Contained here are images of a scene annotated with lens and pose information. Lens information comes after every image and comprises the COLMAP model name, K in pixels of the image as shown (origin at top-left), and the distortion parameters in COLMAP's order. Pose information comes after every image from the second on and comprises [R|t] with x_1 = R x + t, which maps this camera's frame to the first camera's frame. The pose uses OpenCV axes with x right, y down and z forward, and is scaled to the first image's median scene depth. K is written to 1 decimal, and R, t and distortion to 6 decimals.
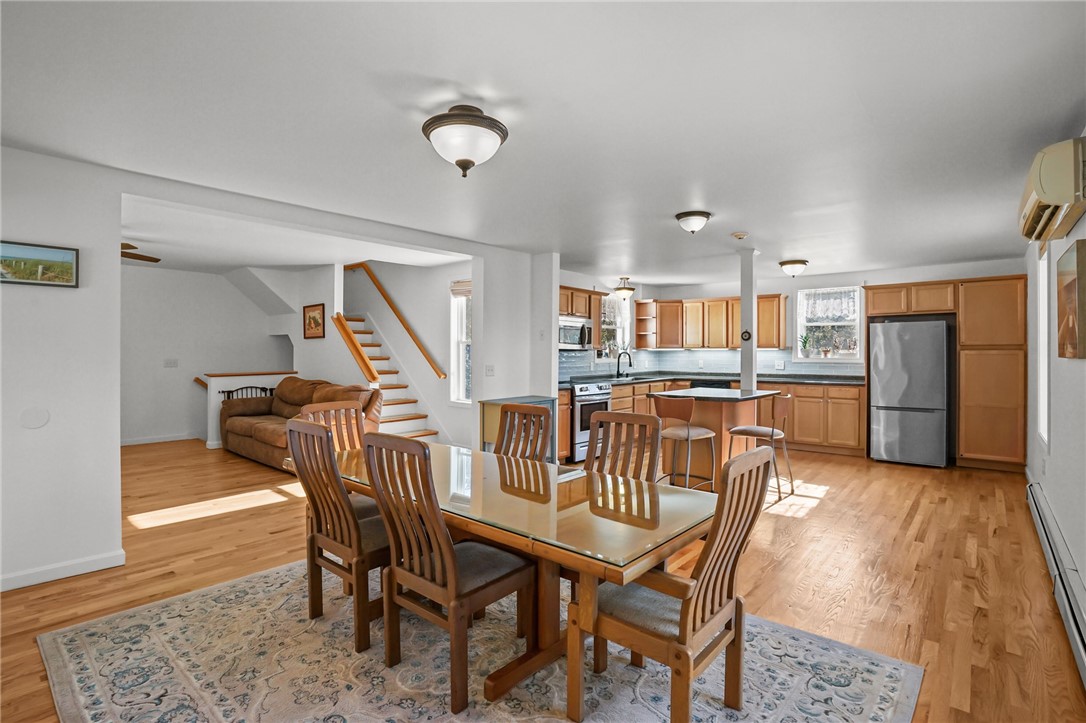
lens RADIAL K [[543.8, 0, 544.1], [0, 543.8, 354.2], [0, 0, 1]] dist [-0.060435, 0.020164]
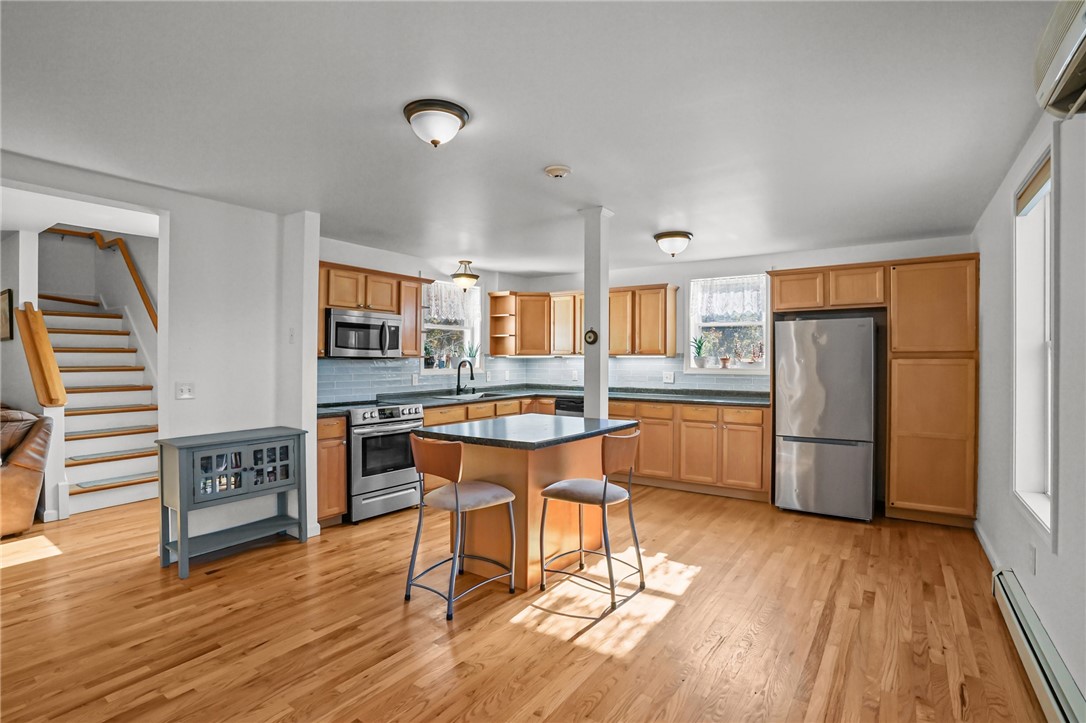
lens RADIAL K [[543.8, 0, 547.2], [0, 543.8, 364.4], [0, 0, 1]] dist [-0.060435, 0.020164]
pose [[0.994101, -0.000084, 0.108461, 0.215425], [-0.000760, 0.999970, 0.007738, -0.004786], [-0.108458, -0.007775, 0.994071, 0.293661]]
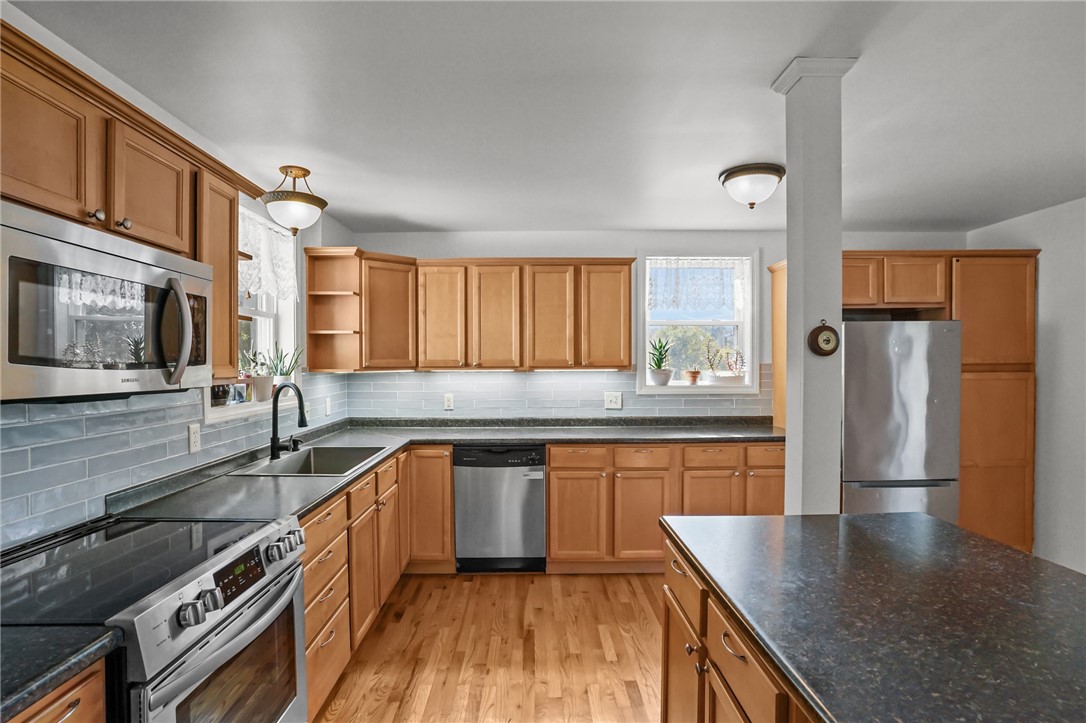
lens RADIAL K [[568.2, 0, 546.4], [0, 568.2, 369.0], [0, 0, 1]] dist [-0.031191, 0.006037]
pose [[0.751251, -0.012252, 0.659903, 0.037230], [0.006373, 0.999916, 0.011309, -0.019278], [-0.659986, -0.004291, 0.751266, 0.752035]]
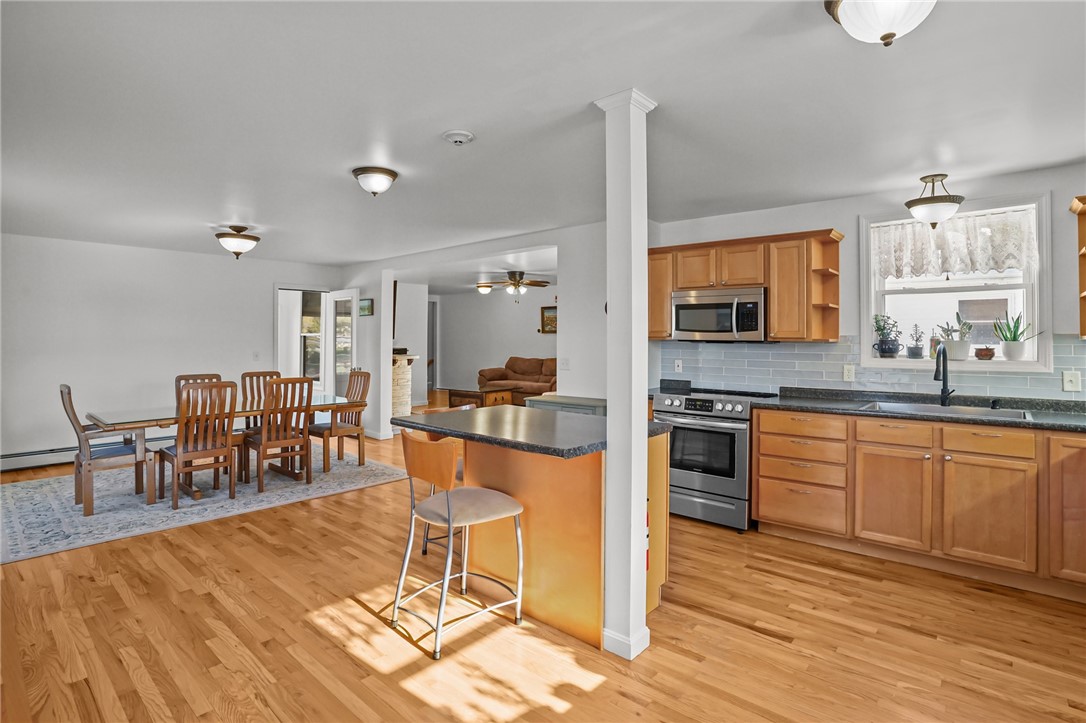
lens RADIAL K [[543.8, 0, 526.4], [0, 543.8, 338.1], [0, 0, 1]] dist [-0.060435, 0.020164]
pose [[-0.048669, -0.008456, -0.998779, 0.698051], [-0.007729, 0.999937, -0.008089, -0.004785], [0.998785, 0.007326, -0.048731, 0.836137]]
